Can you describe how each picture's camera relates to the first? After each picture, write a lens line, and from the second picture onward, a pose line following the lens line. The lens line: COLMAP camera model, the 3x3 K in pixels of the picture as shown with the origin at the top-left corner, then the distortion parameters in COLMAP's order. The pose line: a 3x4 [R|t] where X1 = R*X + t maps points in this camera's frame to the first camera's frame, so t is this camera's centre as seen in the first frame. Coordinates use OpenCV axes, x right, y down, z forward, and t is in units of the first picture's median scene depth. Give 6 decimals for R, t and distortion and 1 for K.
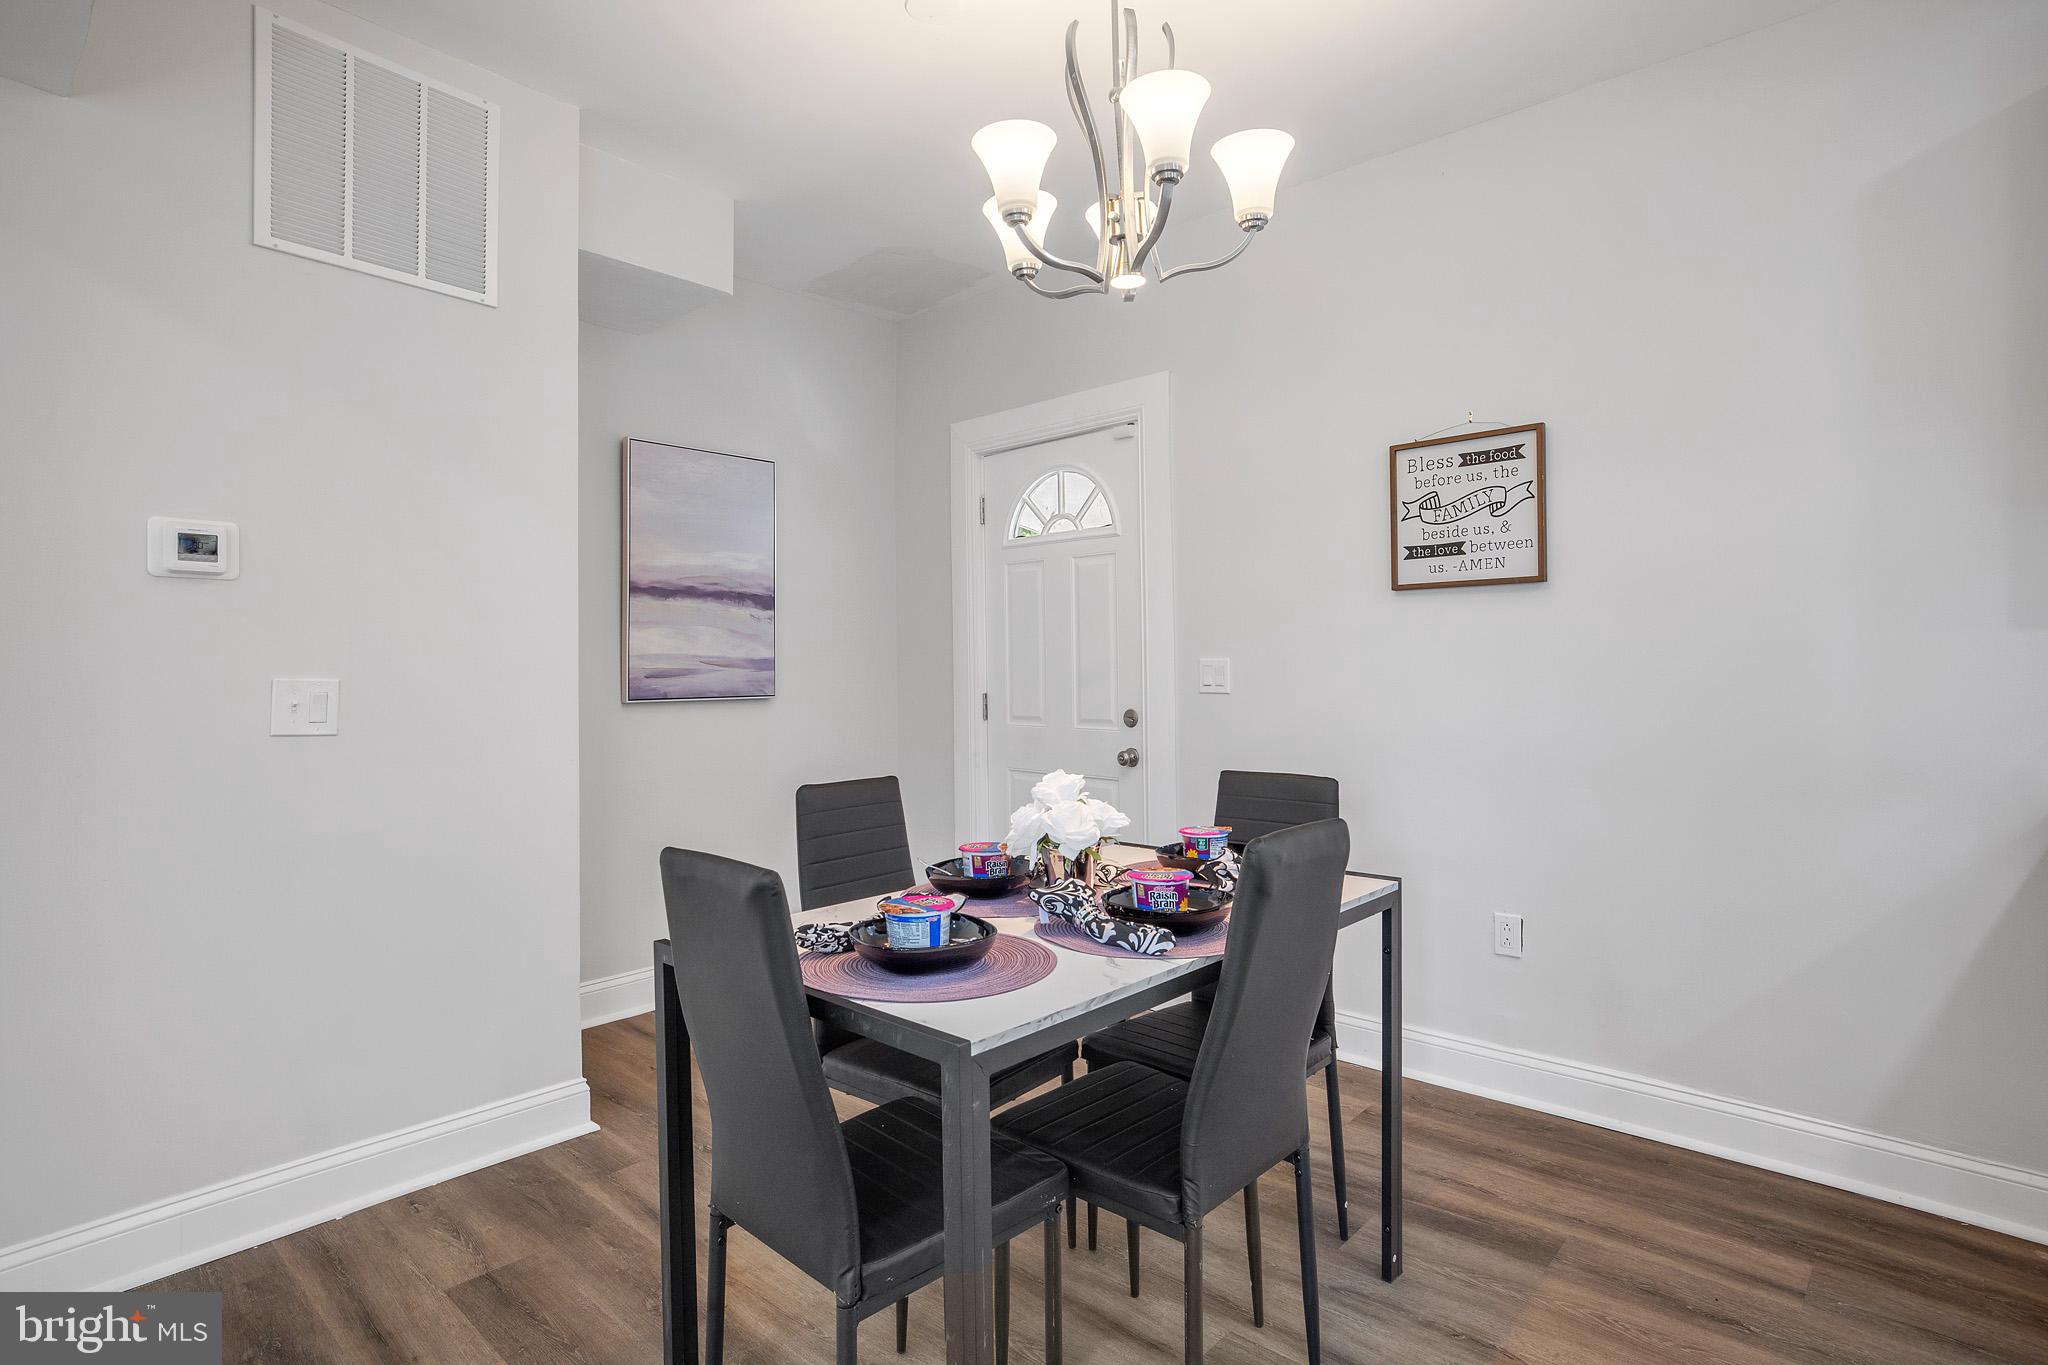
lens RADIAL K [[1079.3, 0, 1016.5], [0, 1079.3, 670.8], [0, 0, 1]] dist [0.014473, 0.000908]
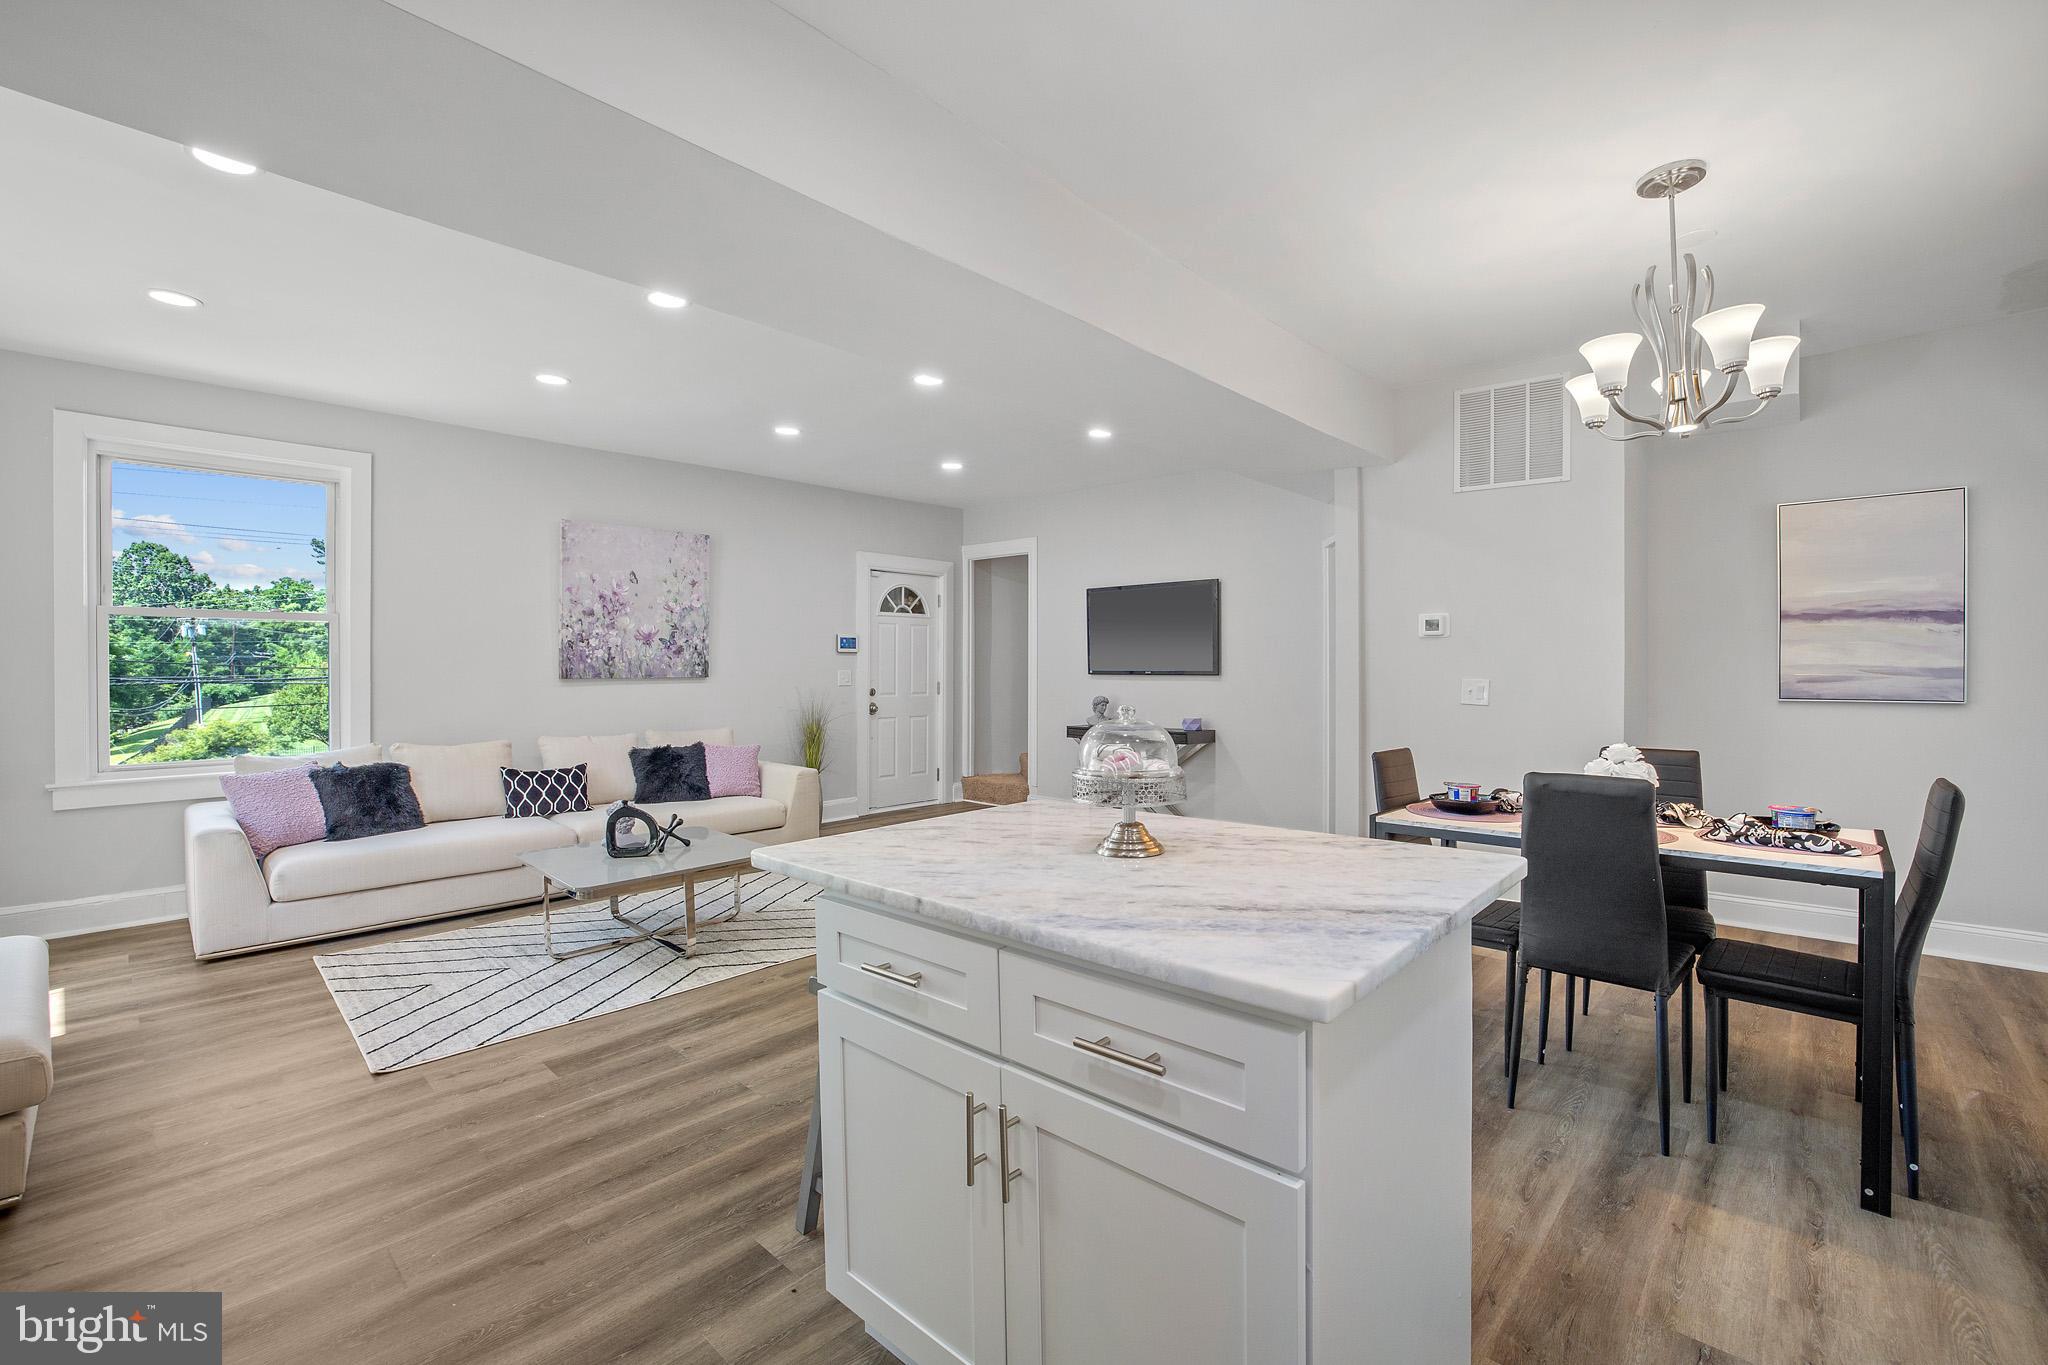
lens RADIAL K [[869.7, 0, 1004.2], [0, 869.7, 673.4], [0, 0, 1]] dist [-0.038619, 0.004363]
pose [[-0.027930, 0.011252, -0.999547, 1.058888], [-0.000494, 0.999936, 0.011270, -0.023295], [0.999610, 0.000809, -0.027923, 0.079765]]
